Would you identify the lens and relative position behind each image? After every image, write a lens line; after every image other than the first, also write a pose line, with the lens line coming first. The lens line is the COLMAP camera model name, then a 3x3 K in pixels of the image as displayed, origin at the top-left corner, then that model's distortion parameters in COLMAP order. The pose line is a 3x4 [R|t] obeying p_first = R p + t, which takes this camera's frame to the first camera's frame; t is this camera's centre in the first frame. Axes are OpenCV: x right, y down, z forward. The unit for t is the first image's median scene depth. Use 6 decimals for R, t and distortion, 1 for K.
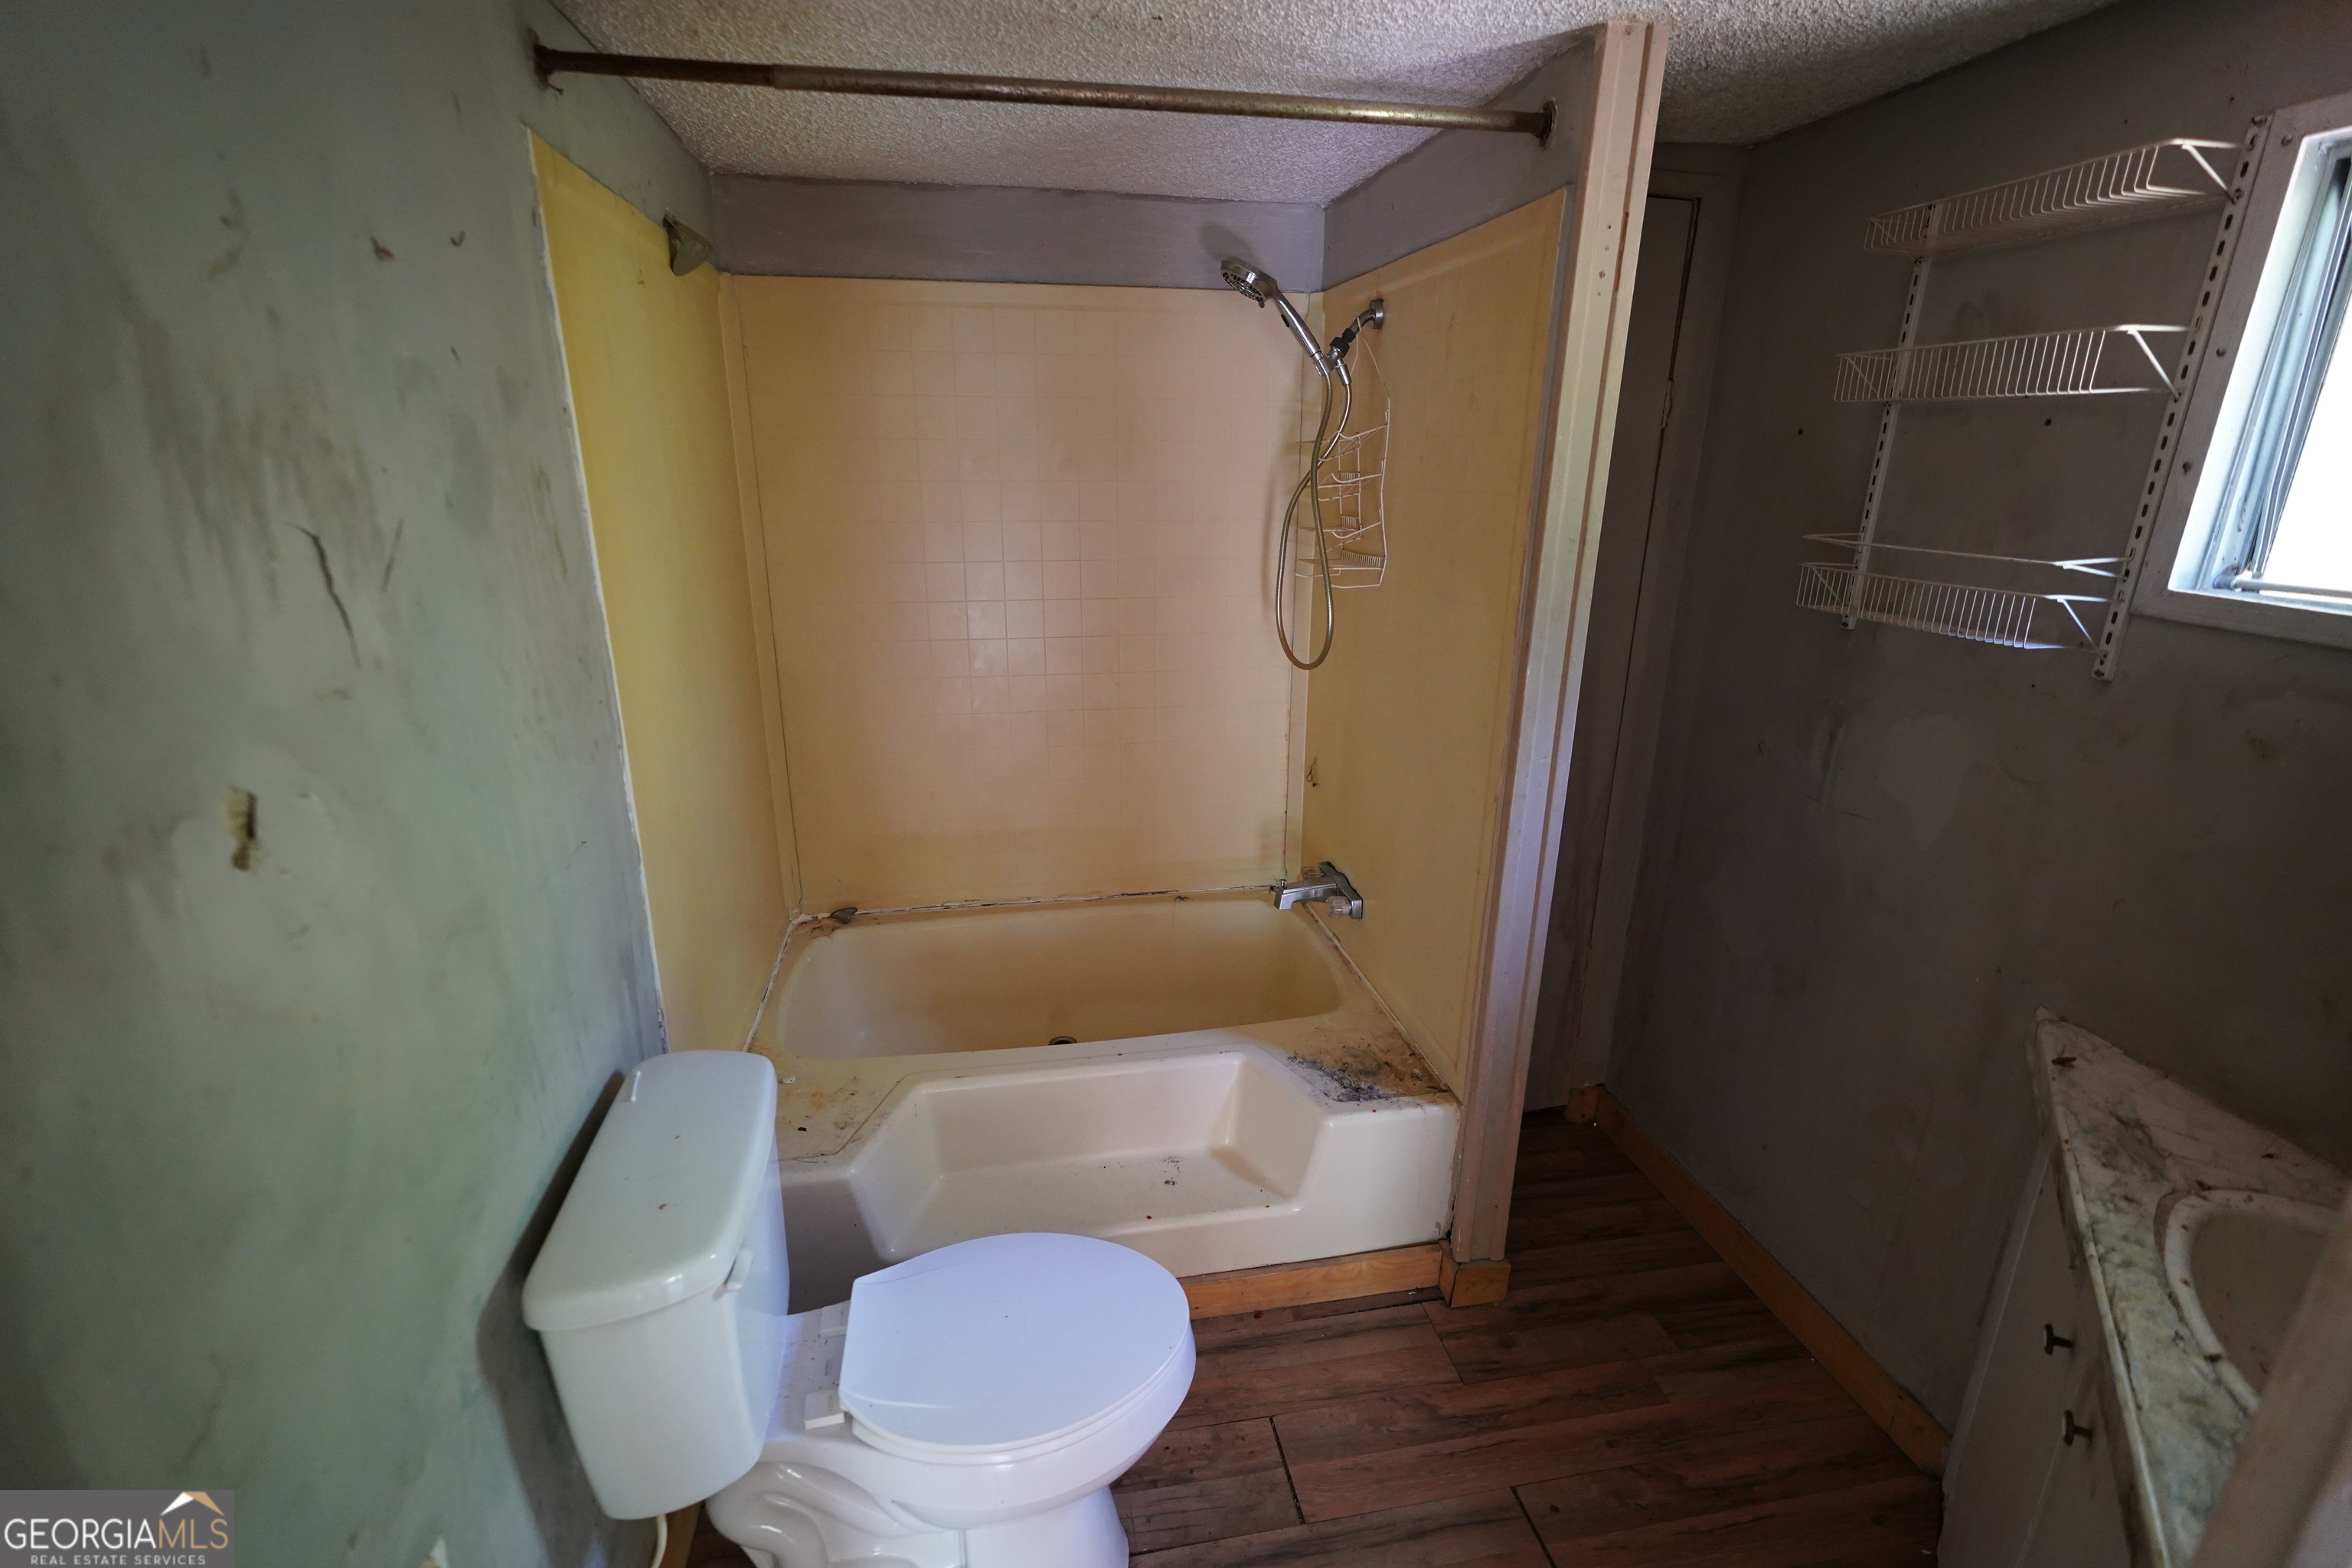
lens RADIAL K [[1056.9, 0, 1169.9], [0, 1056.9, 787.7], [0, 0, 1]] dist [-0.002057, 0.001956]
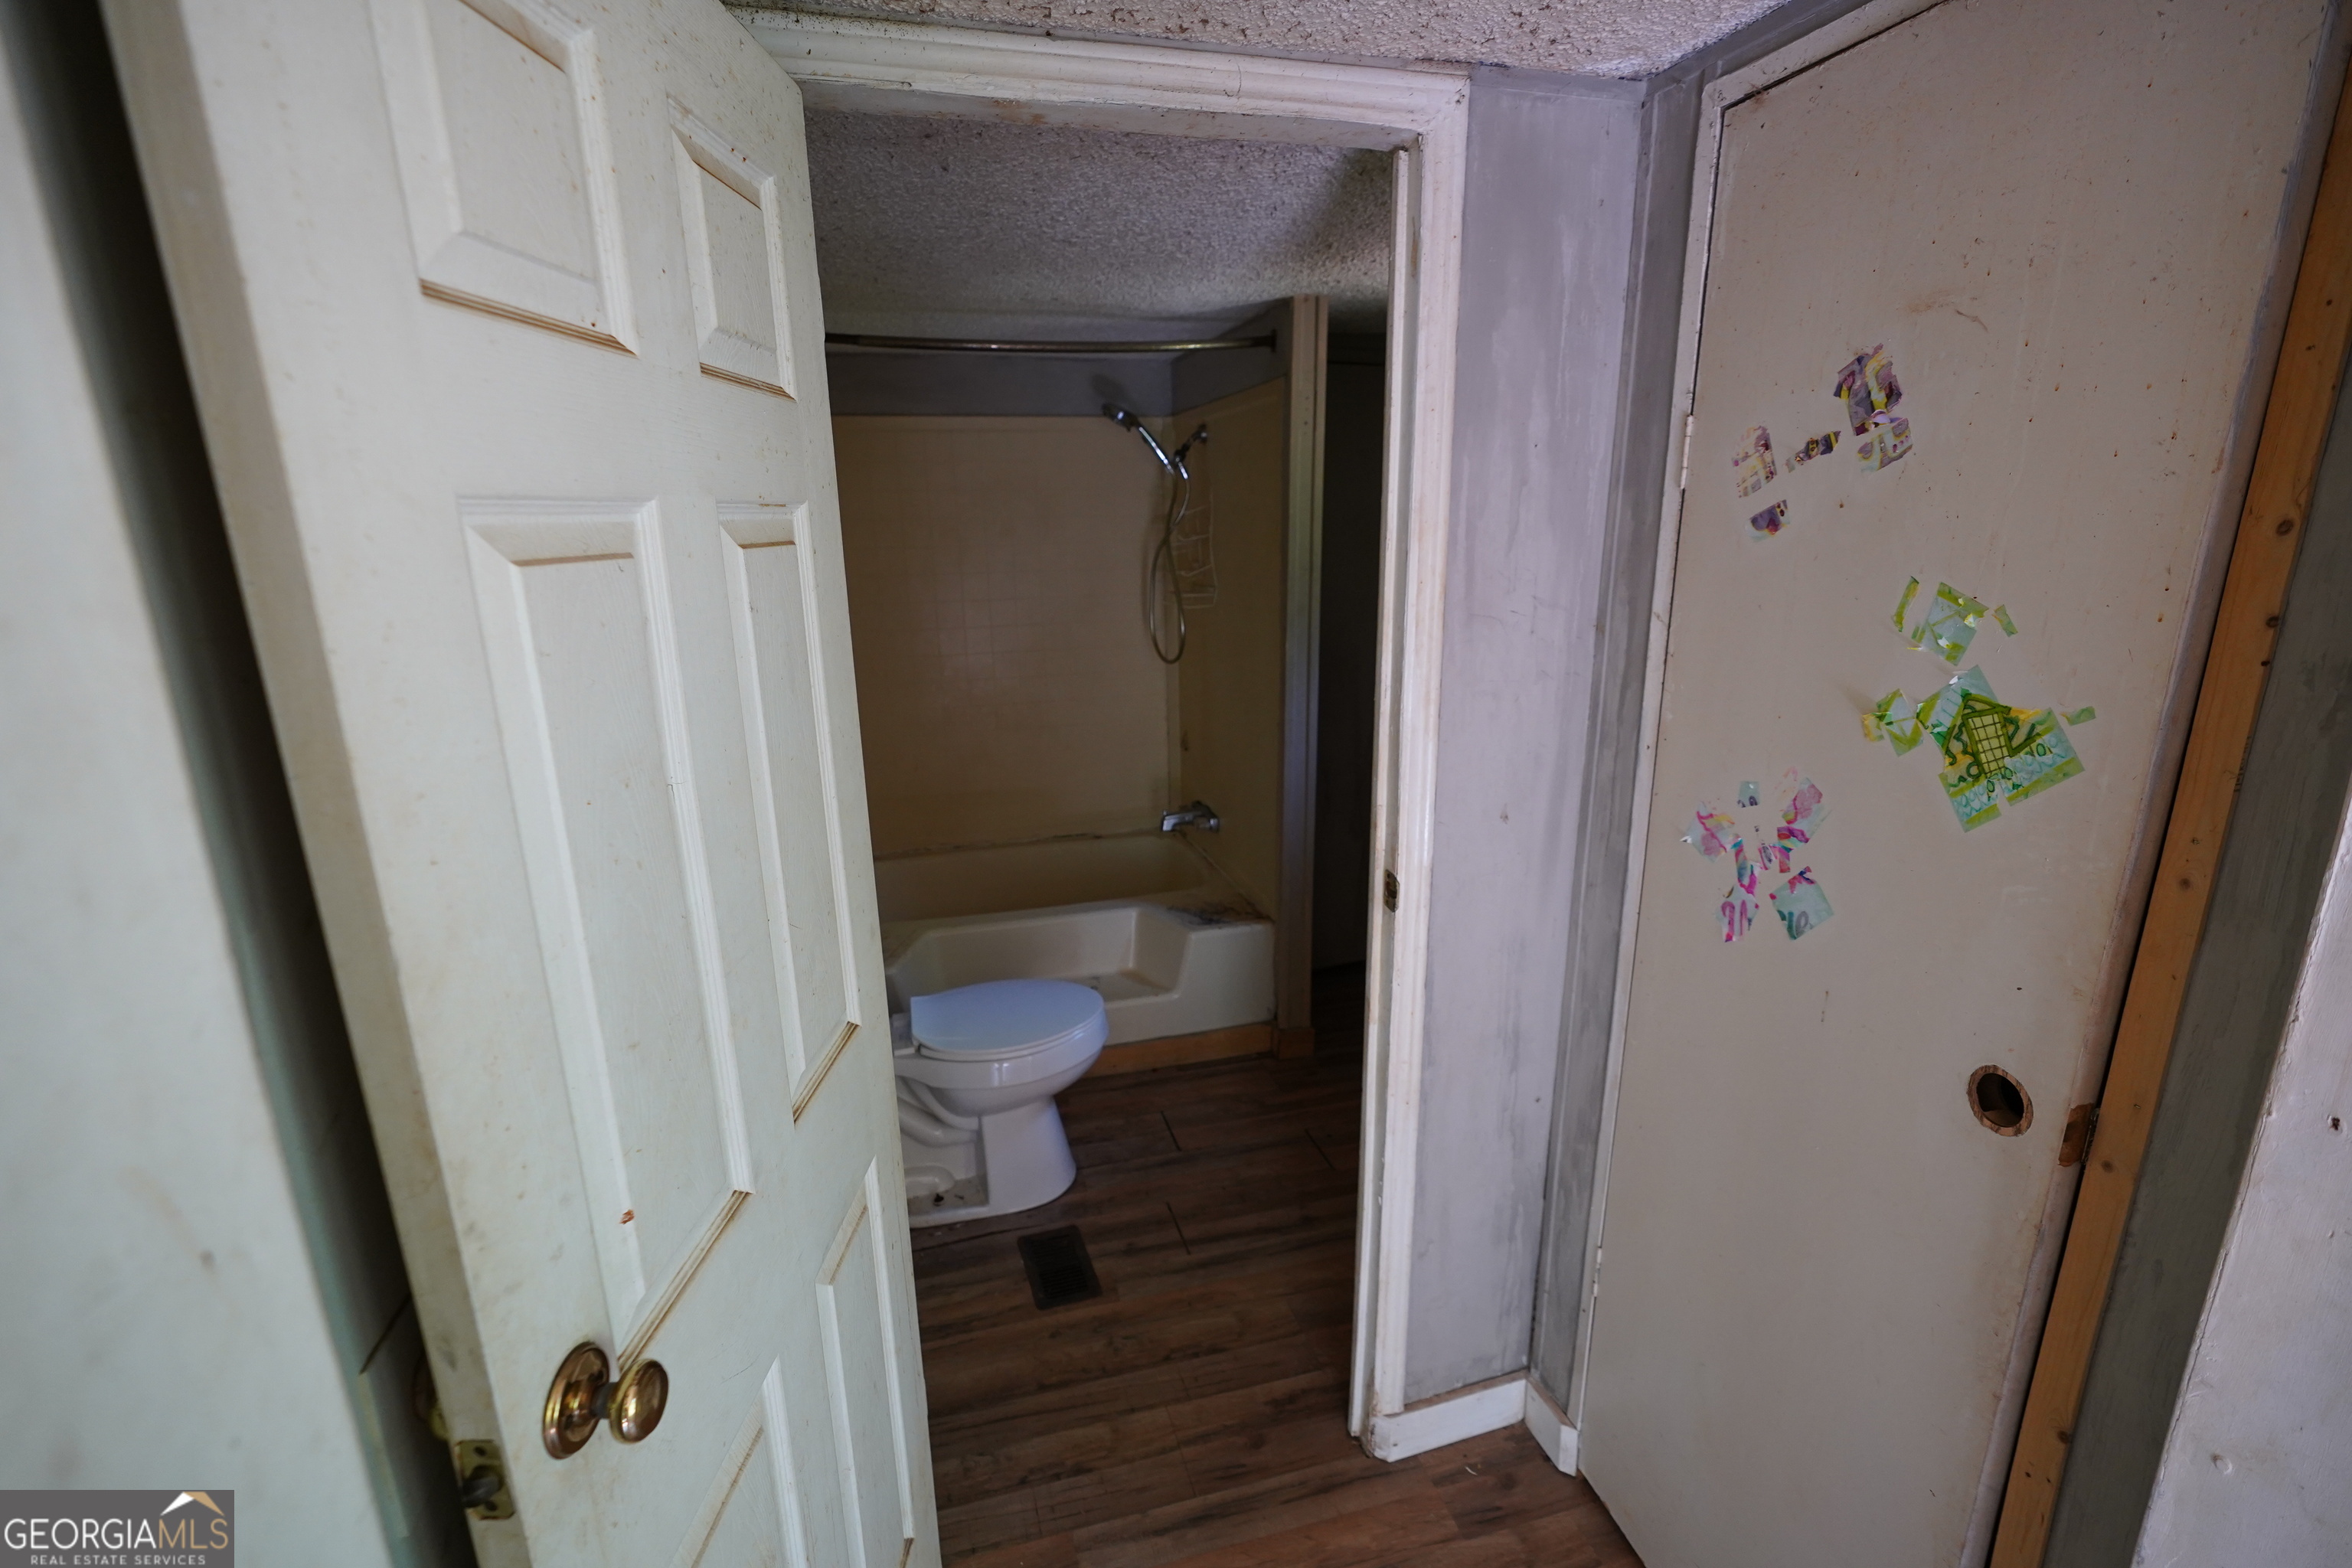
lens RADIAL K [[1056.9, 0, 1181.9], [0, 1056.9, 786.4], [0, 0, 1]] dist [-0.002057, 0.001956]
pose [[0.995555, -0.044355, 0.083079, 0.012319], [0.049292, 0.997078, -0.058351, 0.163744], [-0.080248, 0.062187, 0.994833, -0.528769]]
